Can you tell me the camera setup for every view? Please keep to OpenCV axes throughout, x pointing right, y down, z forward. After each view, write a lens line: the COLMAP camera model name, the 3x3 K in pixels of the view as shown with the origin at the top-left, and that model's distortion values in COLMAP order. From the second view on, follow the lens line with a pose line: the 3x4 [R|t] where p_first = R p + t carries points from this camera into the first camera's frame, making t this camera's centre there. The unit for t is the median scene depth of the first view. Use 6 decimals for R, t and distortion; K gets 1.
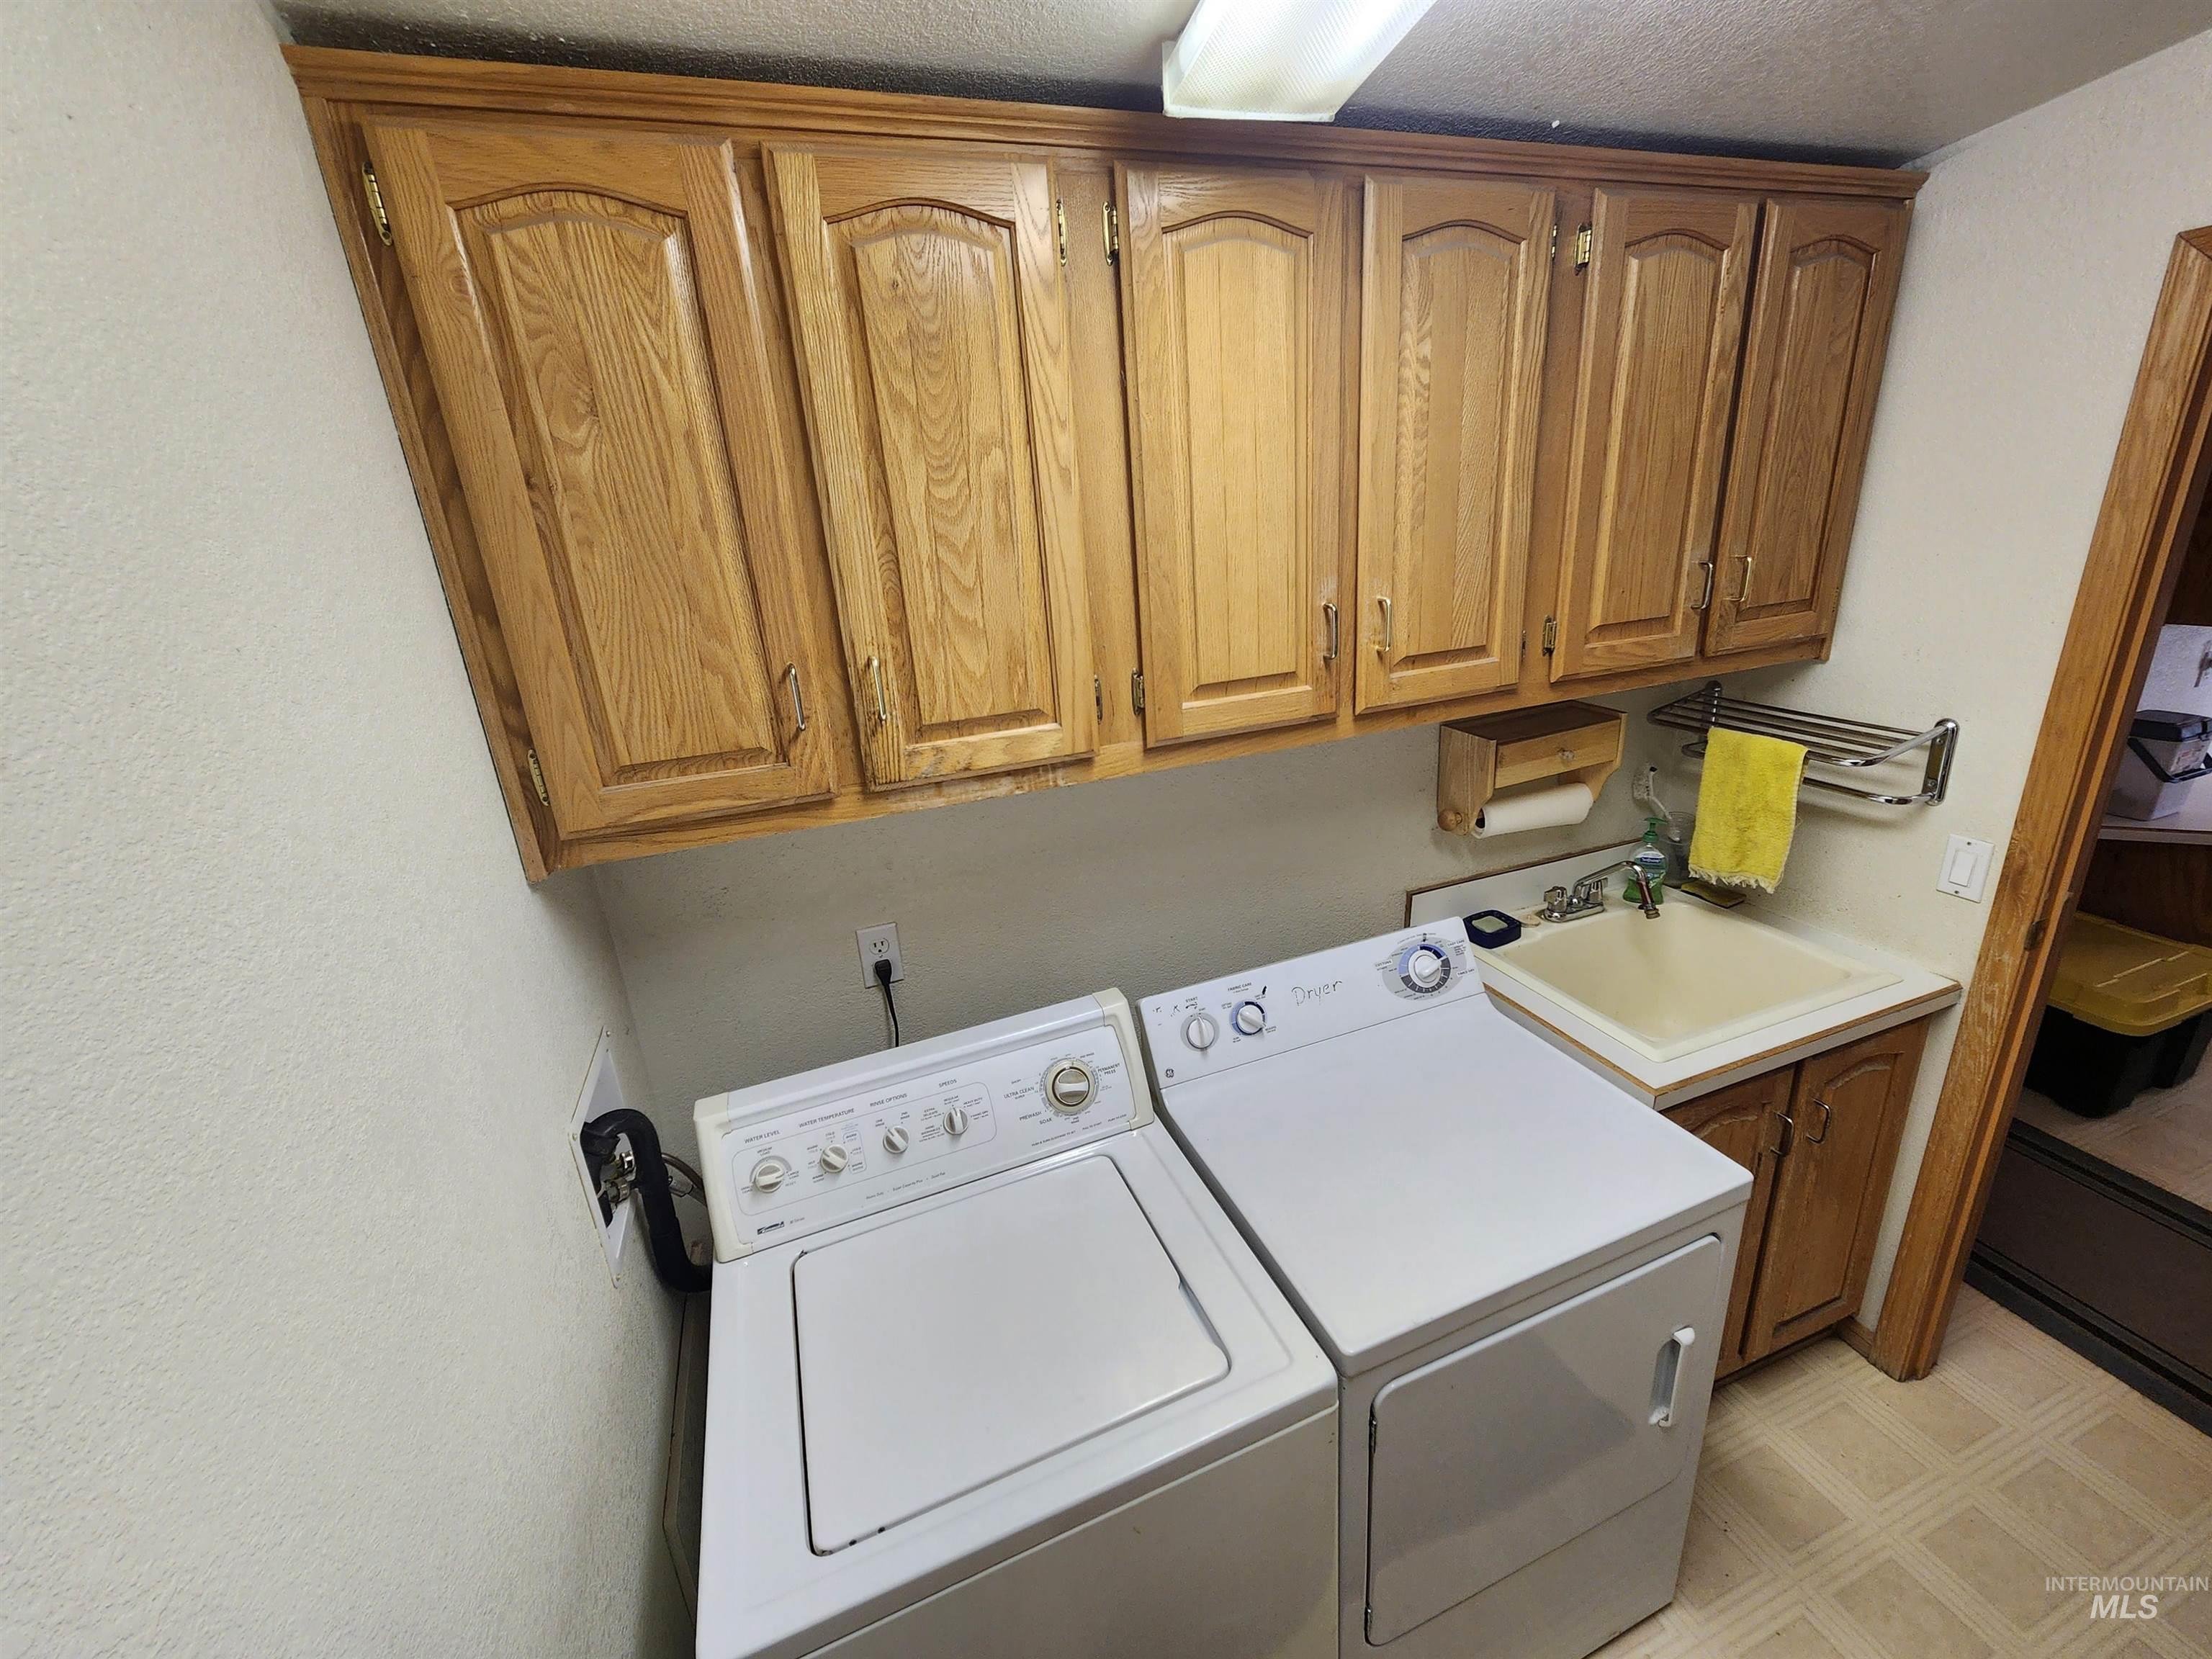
lens RADIAL K [[903.0, 0, 1121.8], [0, 903.0, 813.0], [0, 0, 1]] dist [-0.000669, -0.000039]
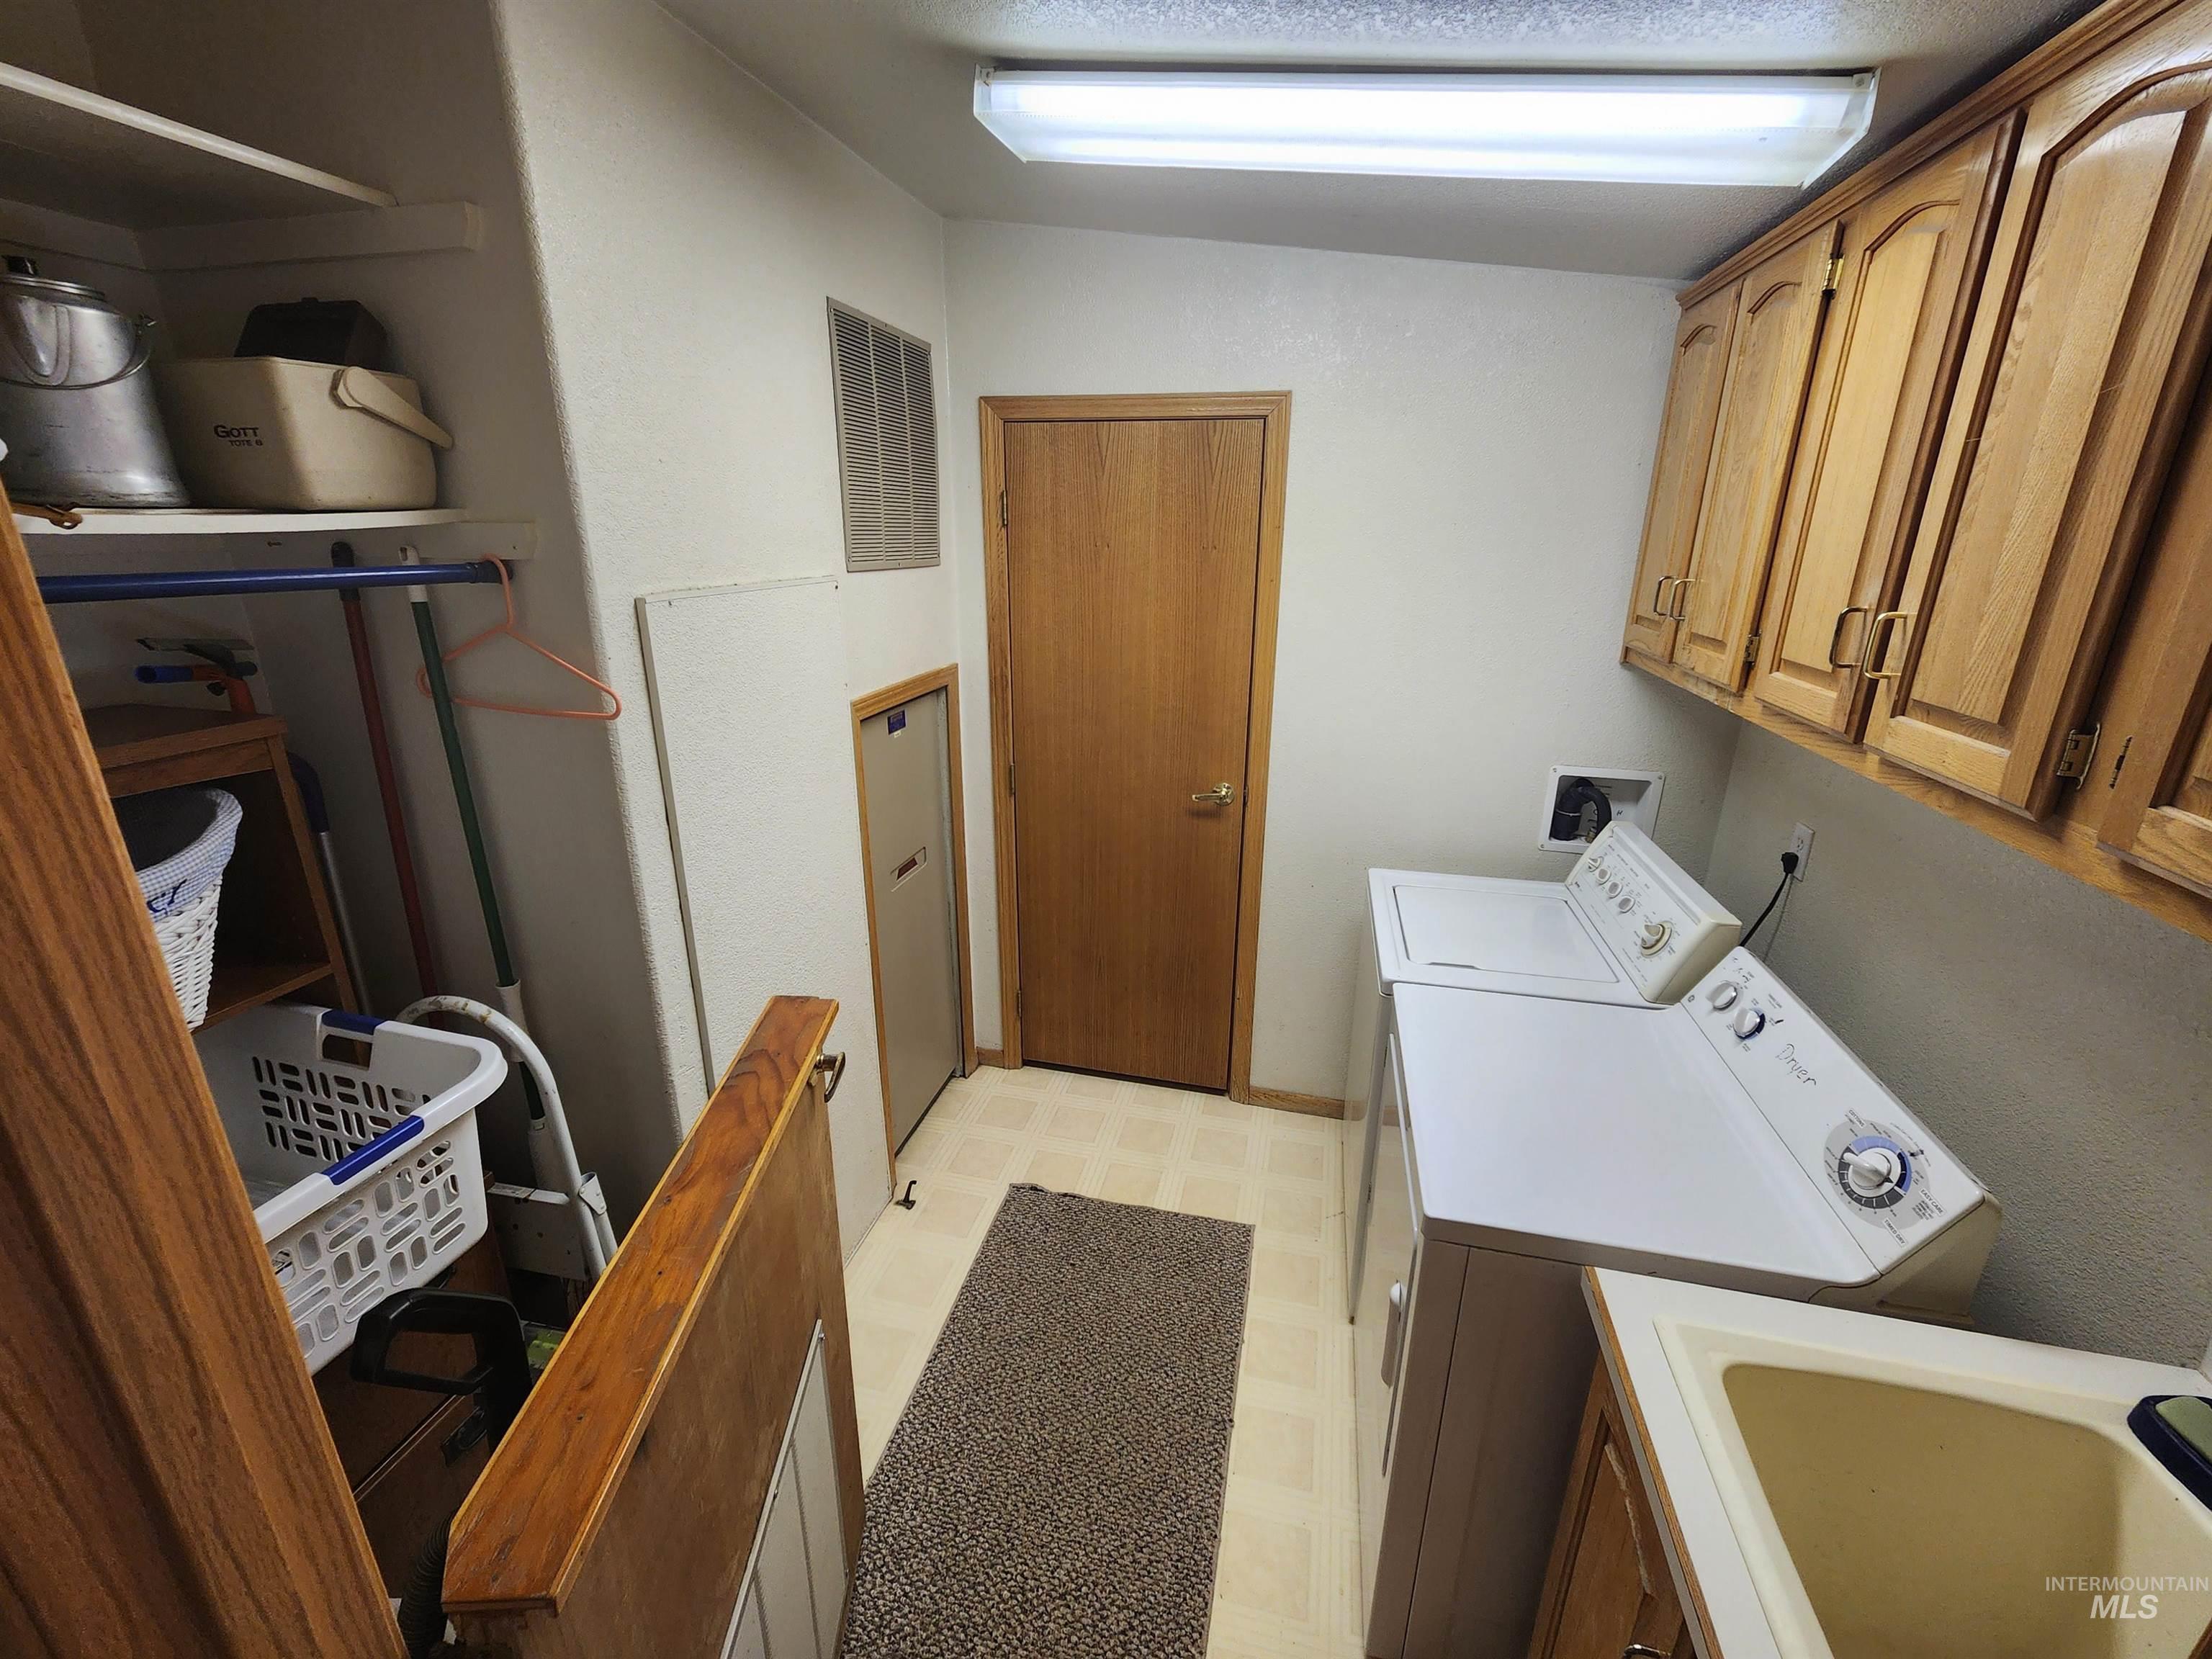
lens RADIAL K [[903.0, 0, 1121.8], [0, 903.0, 813.0], [0, 0, 1]] dist [-0.000669, -0.000039]
pose [[-0.550654, 0.314596, -0.773182, 1.254821], [-0.239267, 0.827908, 0.507267, -0.307455], [0.799707, 0.464326, -0.380618, 0.763214]]
